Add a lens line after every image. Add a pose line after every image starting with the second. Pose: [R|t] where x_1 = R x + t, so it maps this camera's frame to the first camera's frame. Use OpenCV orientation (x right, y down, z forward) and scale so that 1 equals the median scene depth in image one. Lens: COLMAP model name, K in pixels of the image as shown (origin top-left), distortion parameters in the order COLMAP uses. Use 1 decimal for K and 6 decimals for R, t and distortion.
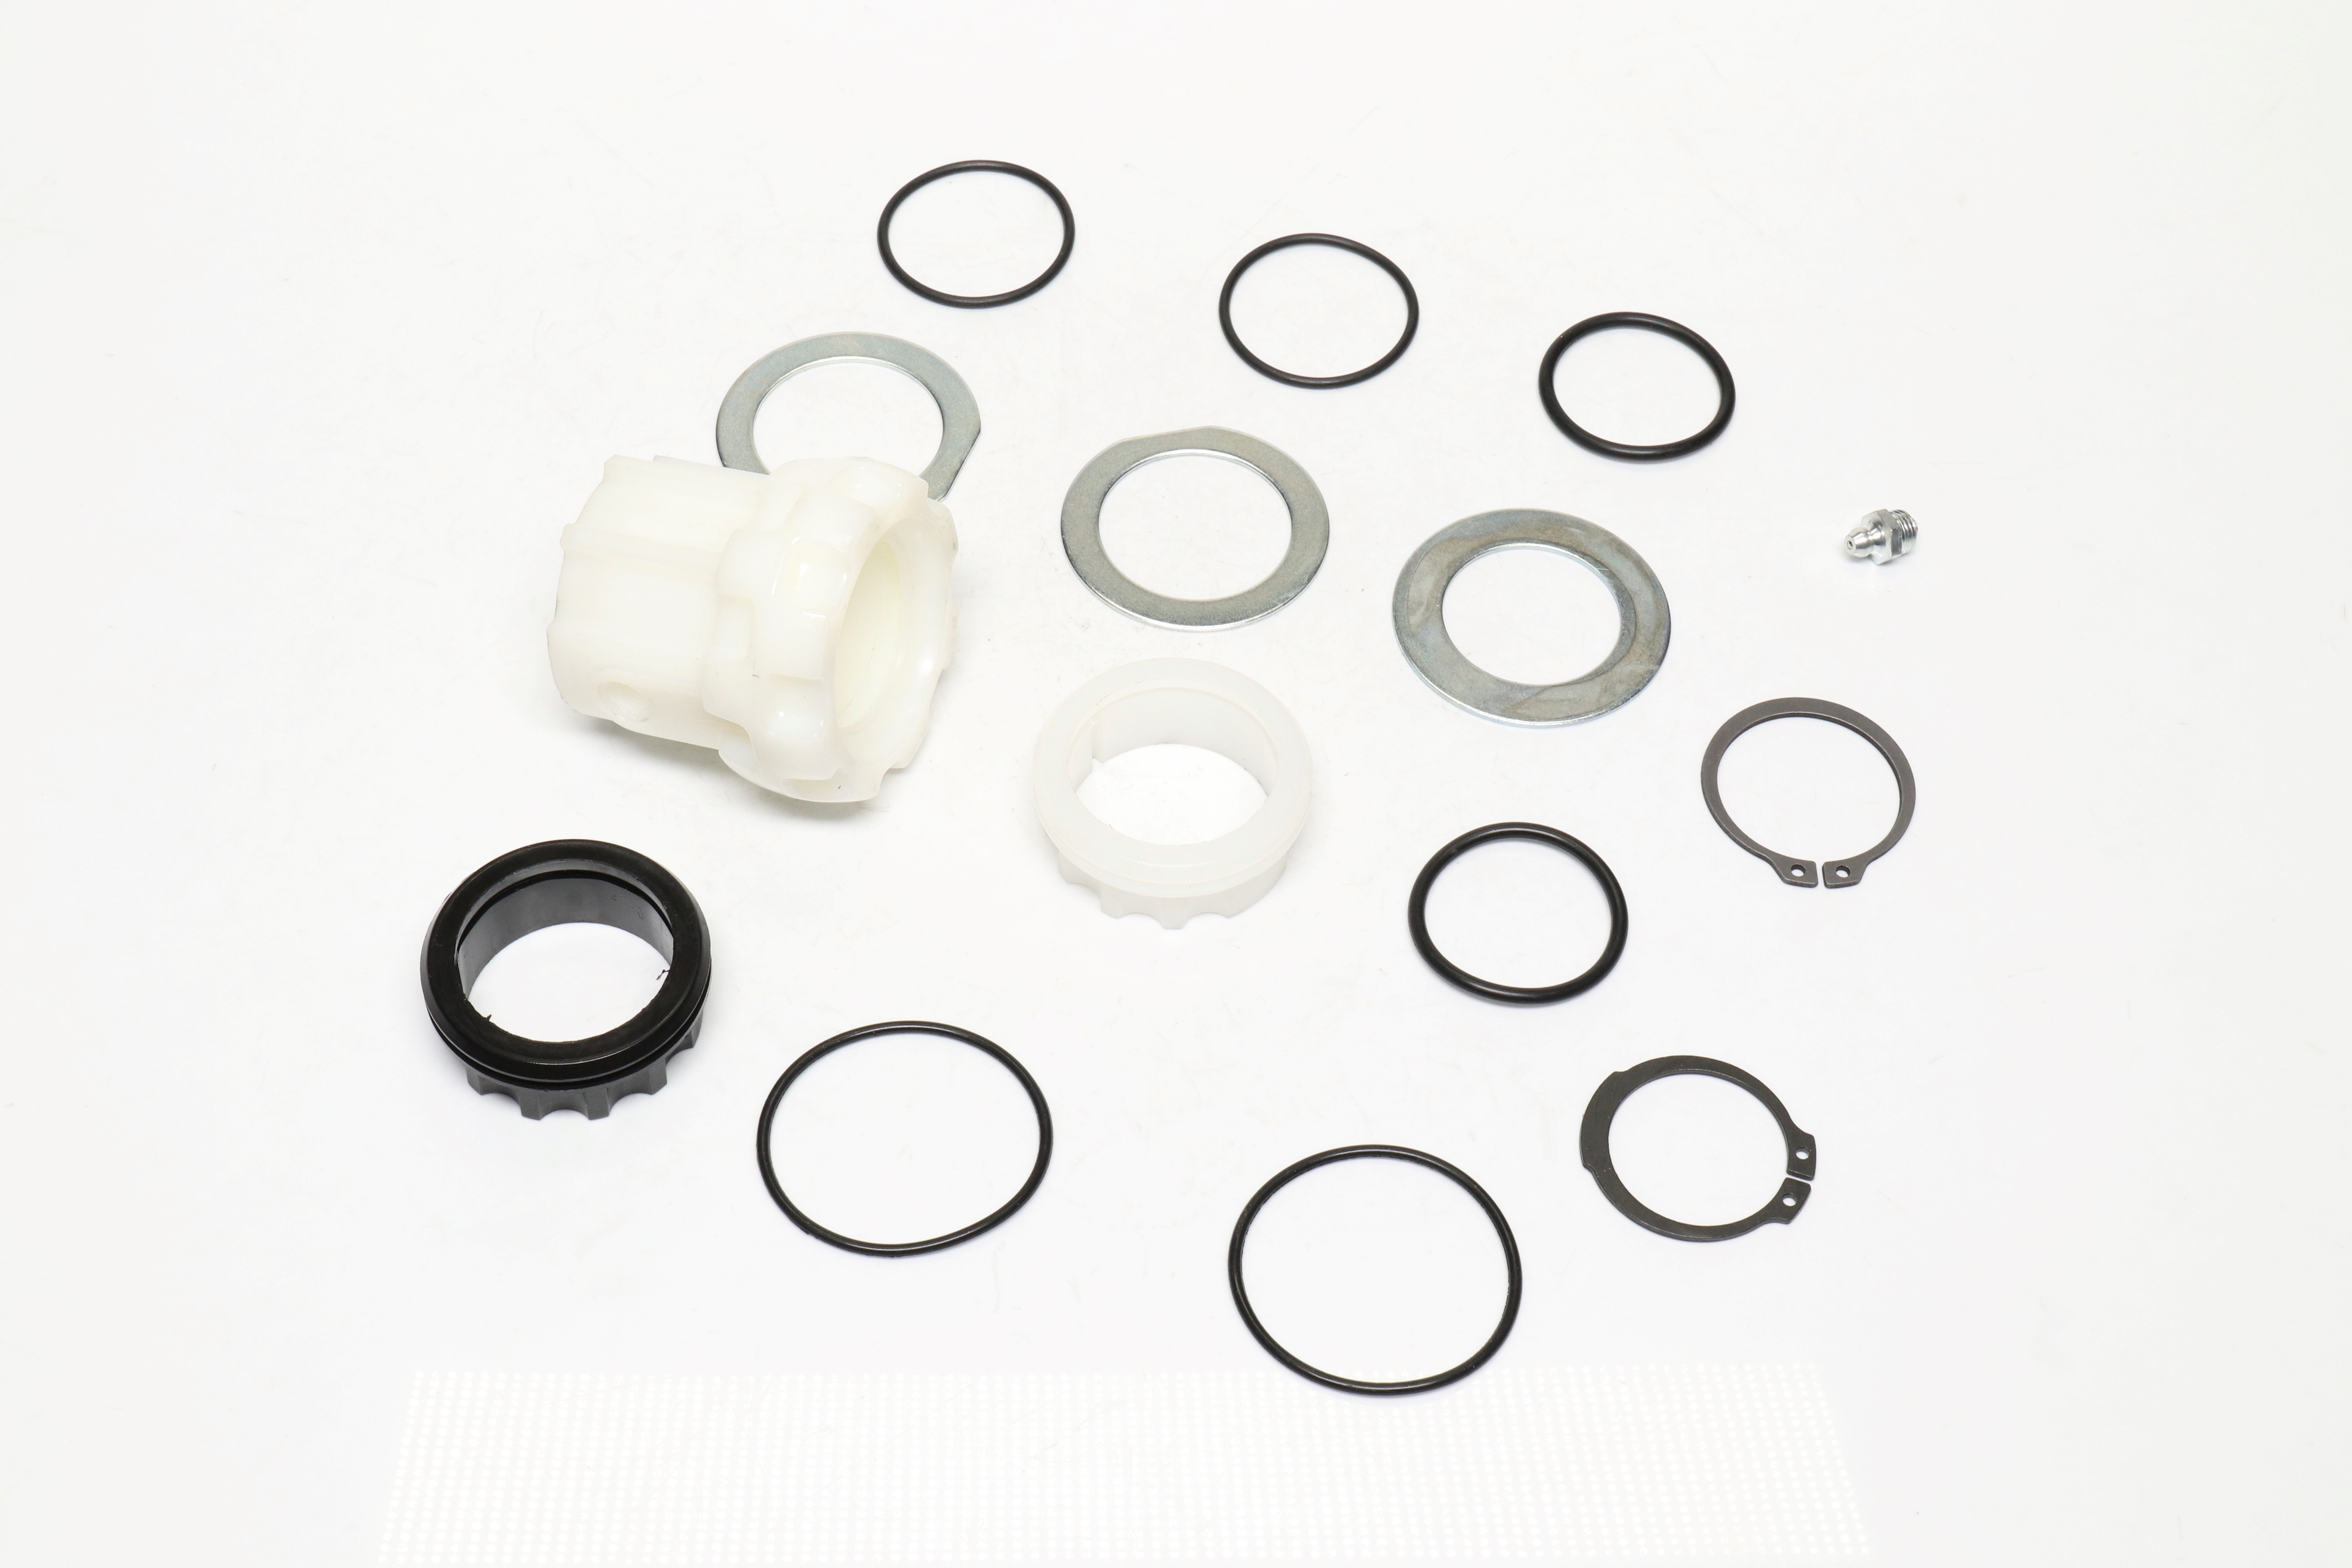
lens RADIAL K [[4011.3, 0, 1176.0], [0, 4011.3, 784.0], [0, 0, 1]] dist [0.024441, 0.045000]
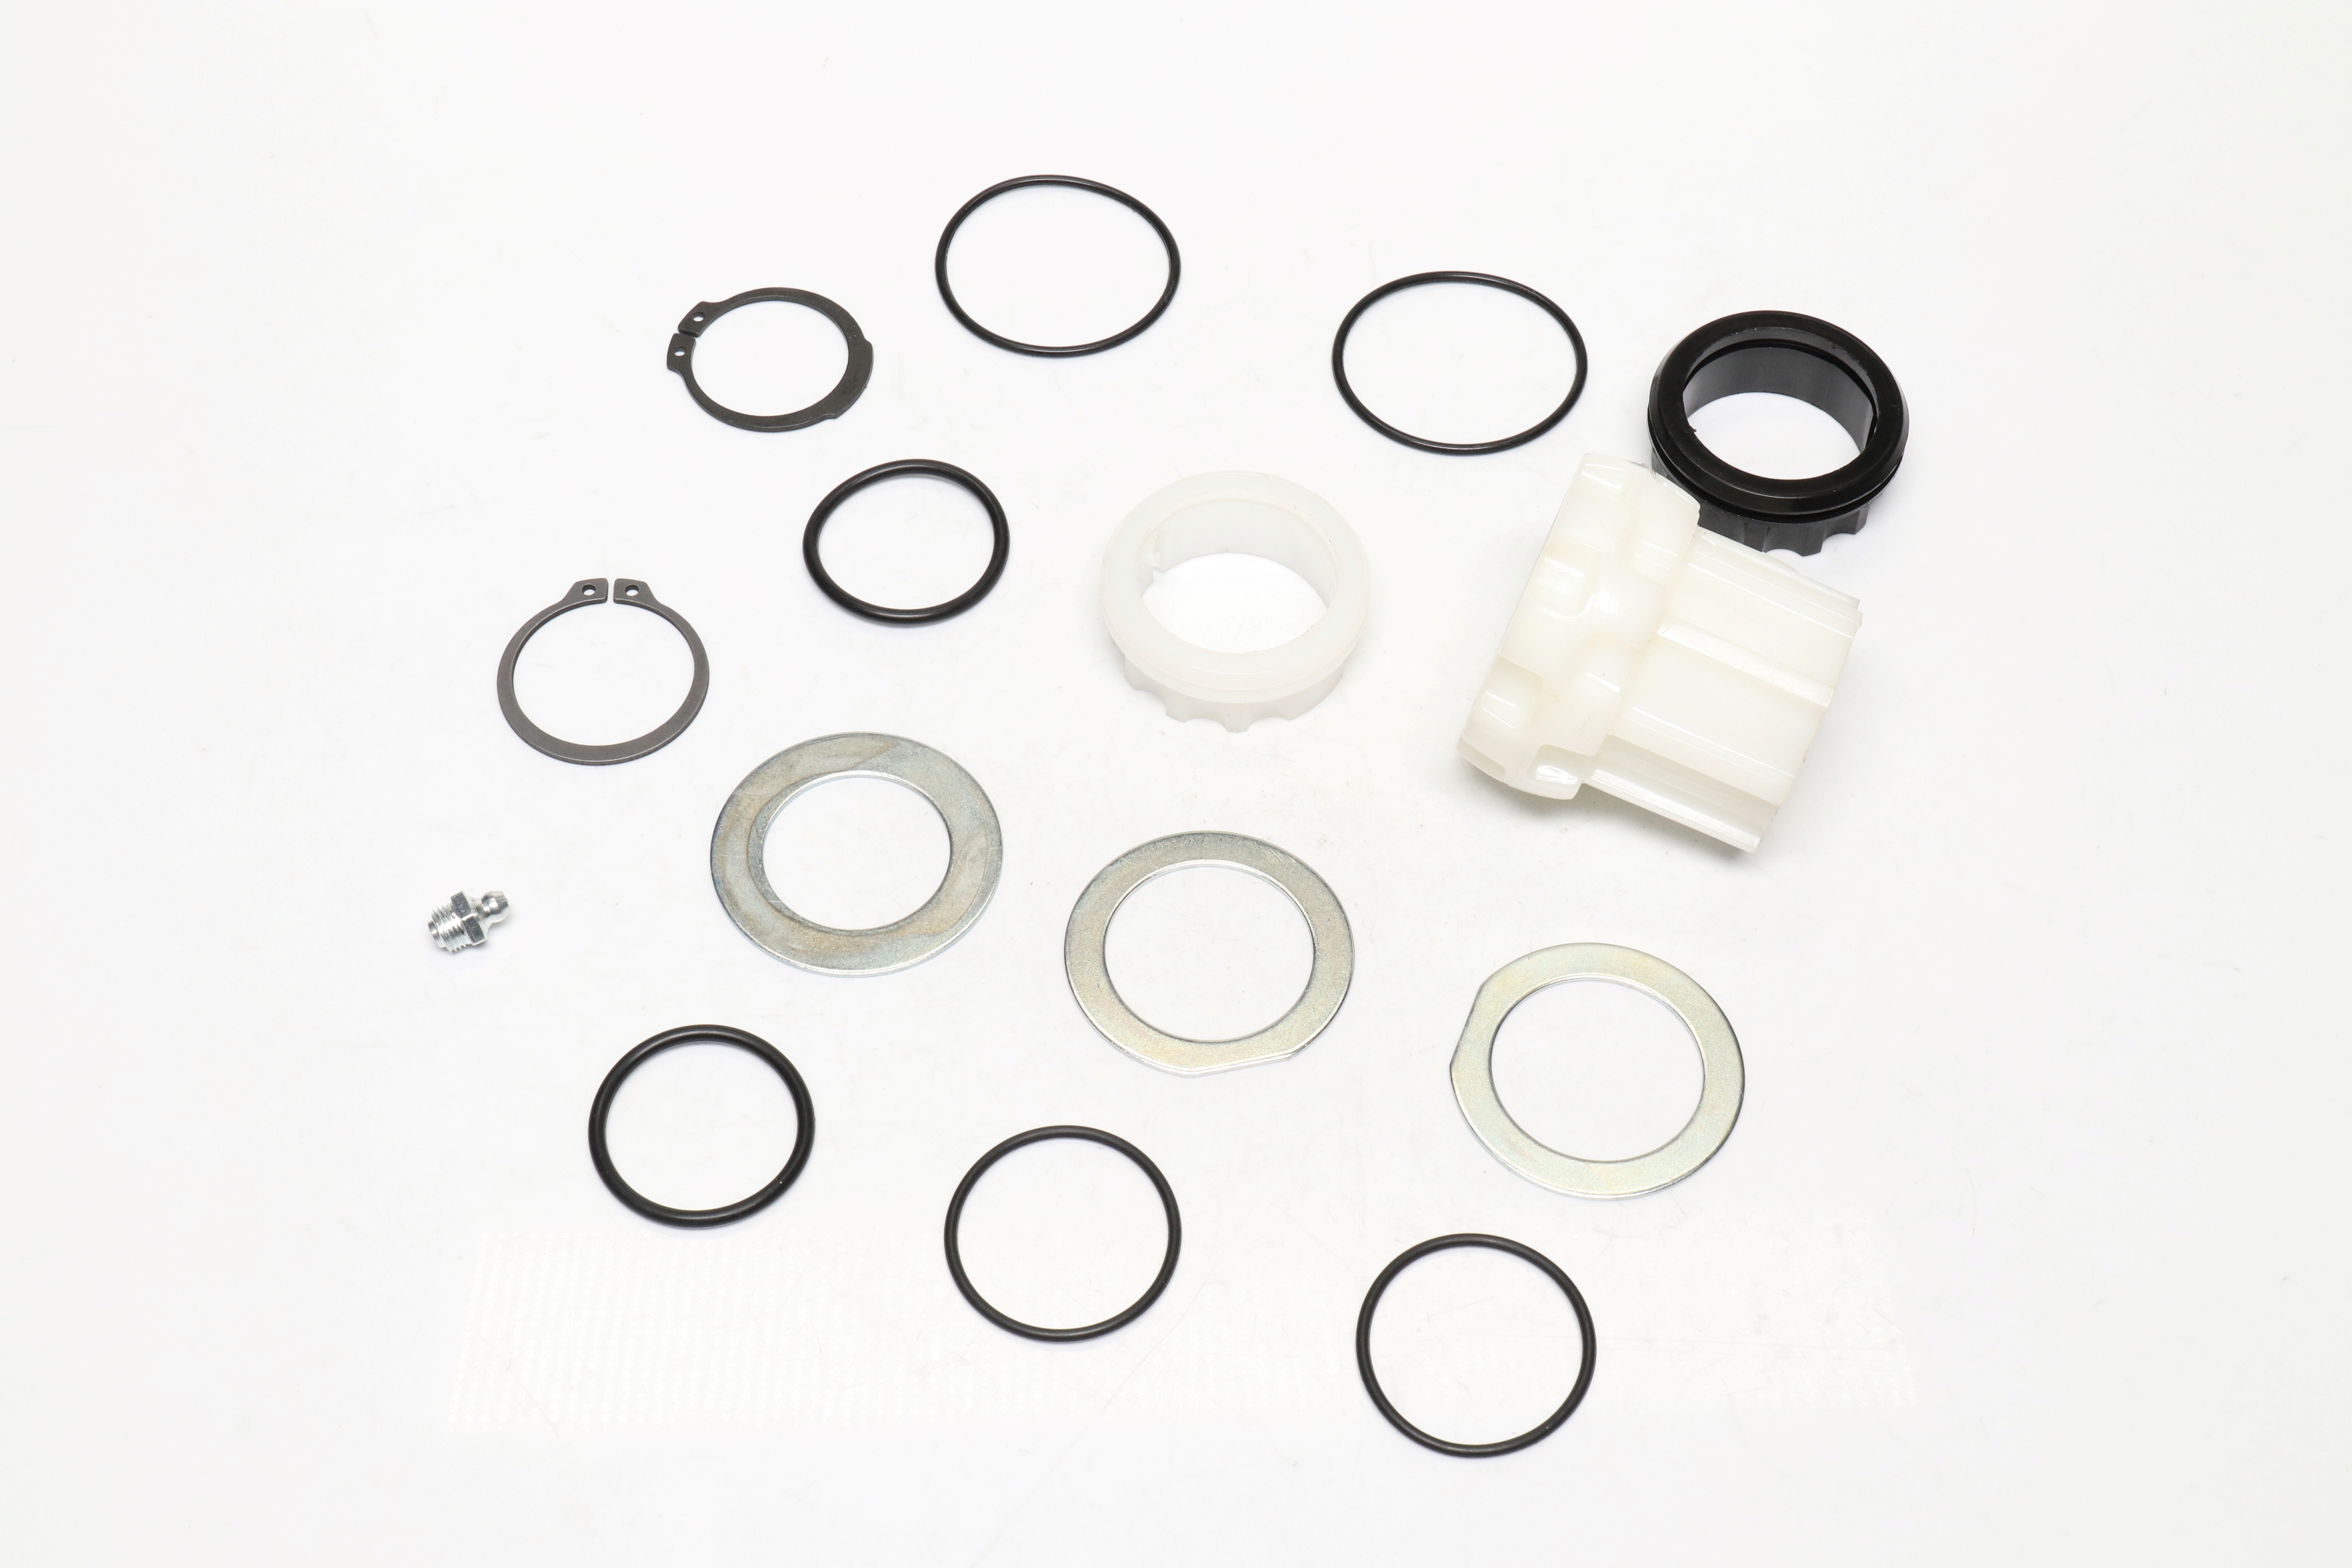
lens RADIAL K [[4011.3, 0, 1176.0], [0, 4011.3, 784.0], [0, 0, 1]] dist [0.024441, 0.045000]
pose [[-0.998132, -0.034001, -0.050752, 0.062980], [-0.037865, -0.307605, 0.950760, -0.970098], [-0.047938, 0.950906, 0.305743, 0.702693]]
